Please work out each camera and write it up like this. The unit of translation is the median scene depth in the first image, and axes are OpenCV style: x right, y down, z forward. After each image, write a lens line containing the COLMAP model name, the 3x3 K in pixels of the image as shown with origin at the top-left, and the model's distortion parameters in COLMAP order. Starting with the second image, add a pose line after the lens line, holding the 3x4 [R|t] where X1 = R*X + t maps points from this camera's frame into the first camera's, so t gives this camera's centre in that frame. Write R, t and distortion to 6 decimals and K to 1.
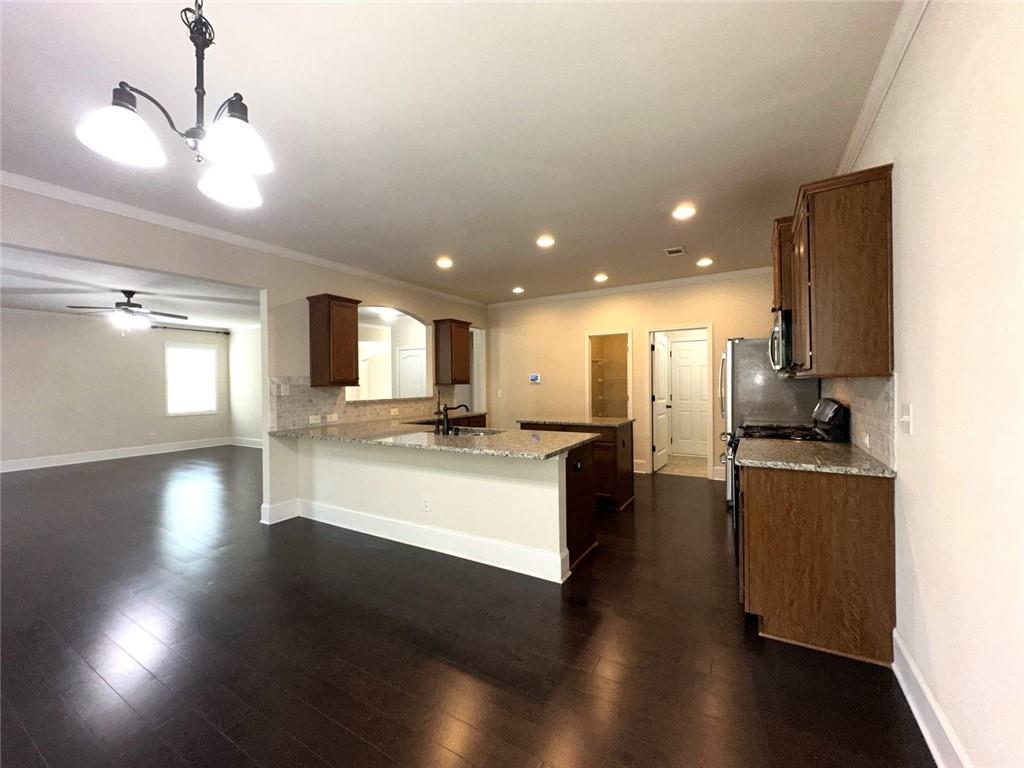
lens RADIAL K [[409.7, 0, 512.0], [0, 409.7, 384.0], [0, 0, 1]] dist [-0.000130, -0.000465]
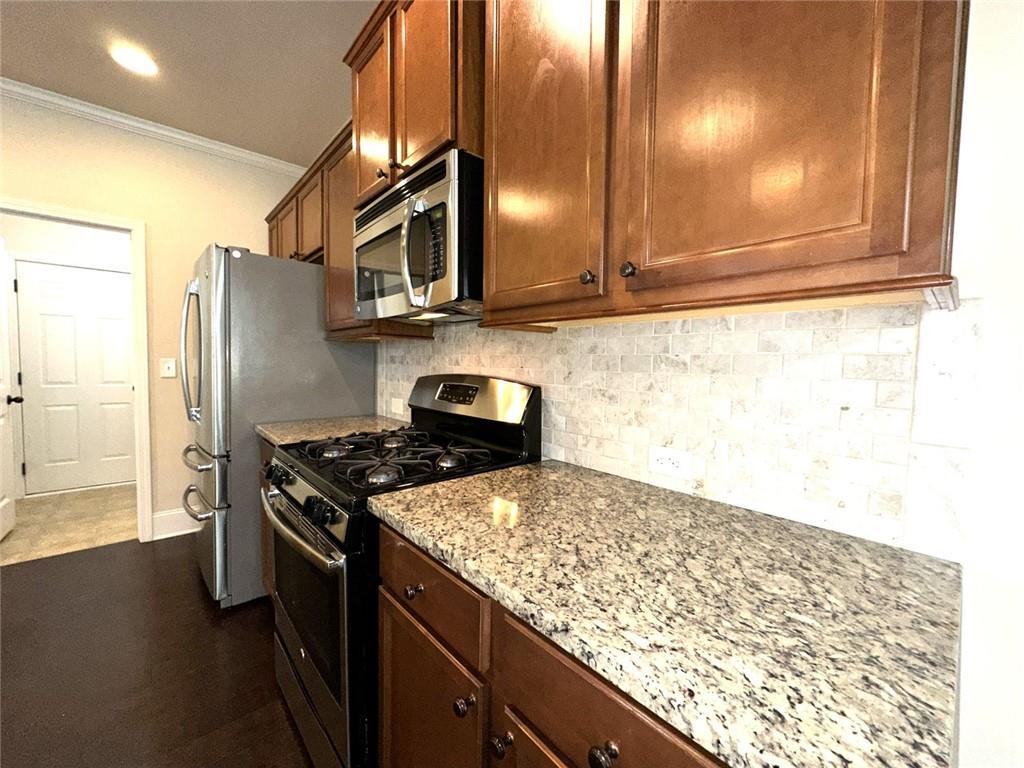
lens RADIAL K [[409.7, 0, 512.0], [0, 409.7, 384.0], [0, 0, 1]] dist [-0.000130, -0.000465]
pose [[0.306114, -0.034568, 0.951367, 0.146345], [-0.016628, 0.998994, 0.041649, 0.012917], [-0.951850, -0.028568, 0.305231, 0.407595]]
